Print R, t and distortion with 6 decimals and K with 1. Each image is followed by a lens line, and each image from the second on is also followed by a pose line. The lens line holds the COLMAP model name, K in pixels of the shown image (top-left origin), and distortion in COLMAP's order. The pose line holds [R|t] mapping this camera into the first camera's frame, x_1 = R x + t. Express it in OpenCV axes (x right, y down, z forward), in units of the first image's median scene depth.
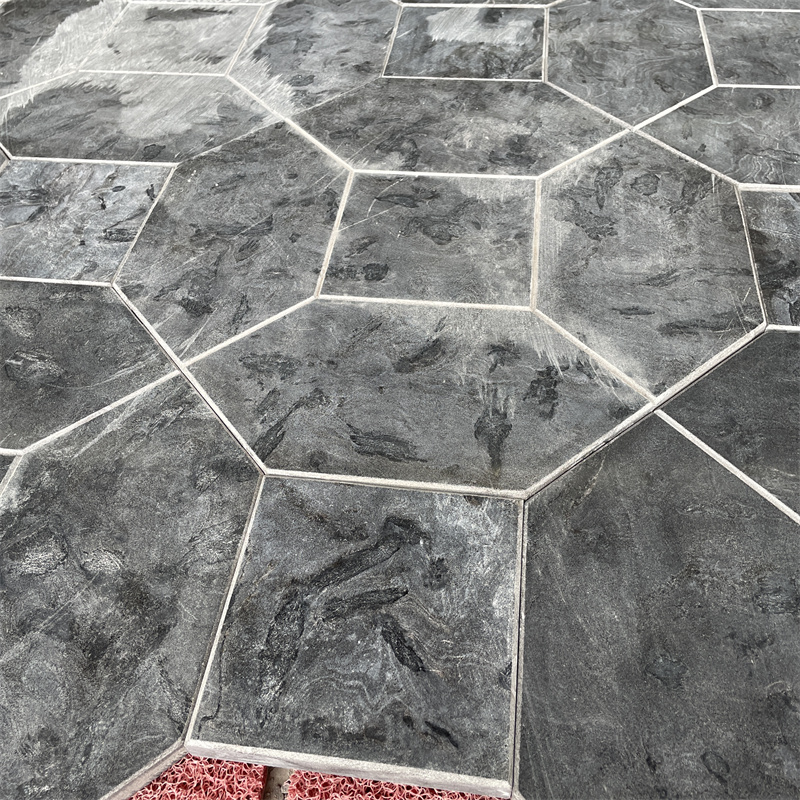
lens RADIAL K [[787.4, 0, 400.0], [0, 787.4, 400.0], [0, 0, 1]] dist [0.093238, -0.122540]
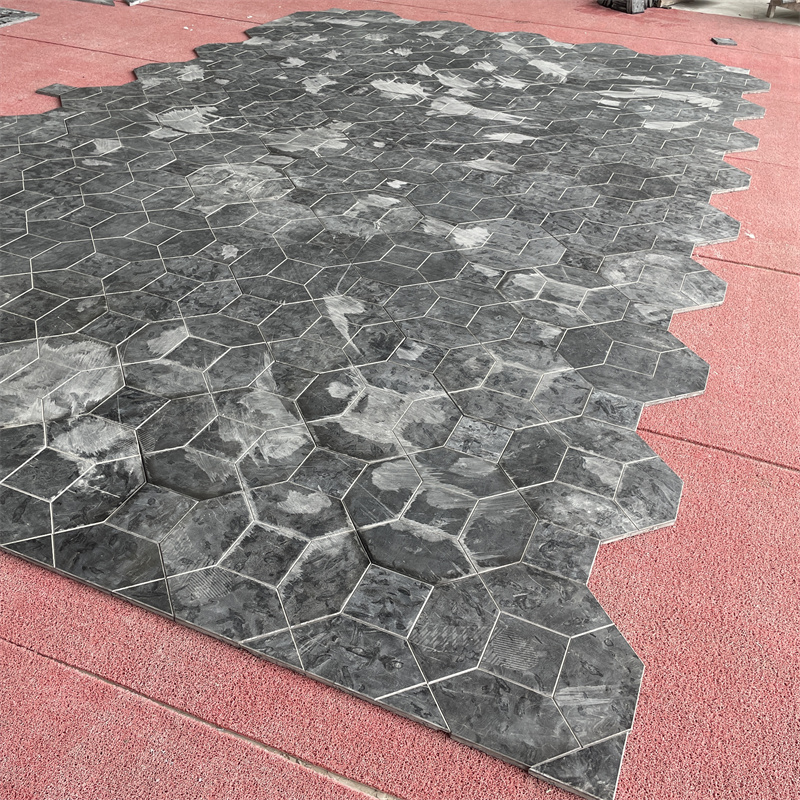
lens RADIAL K [[787.4, 0, 400.0], [0, 787.4, 400.0], [0, 0, 1]] dist [0.093238, -0.122540]
pose [[0.264244, -0.525712, 0.808580, -3.183868], [0.696256, 0.684124, 0.217258, -1.323193], [-0.667385, 0.505569, 0.546806, -0.699433]]
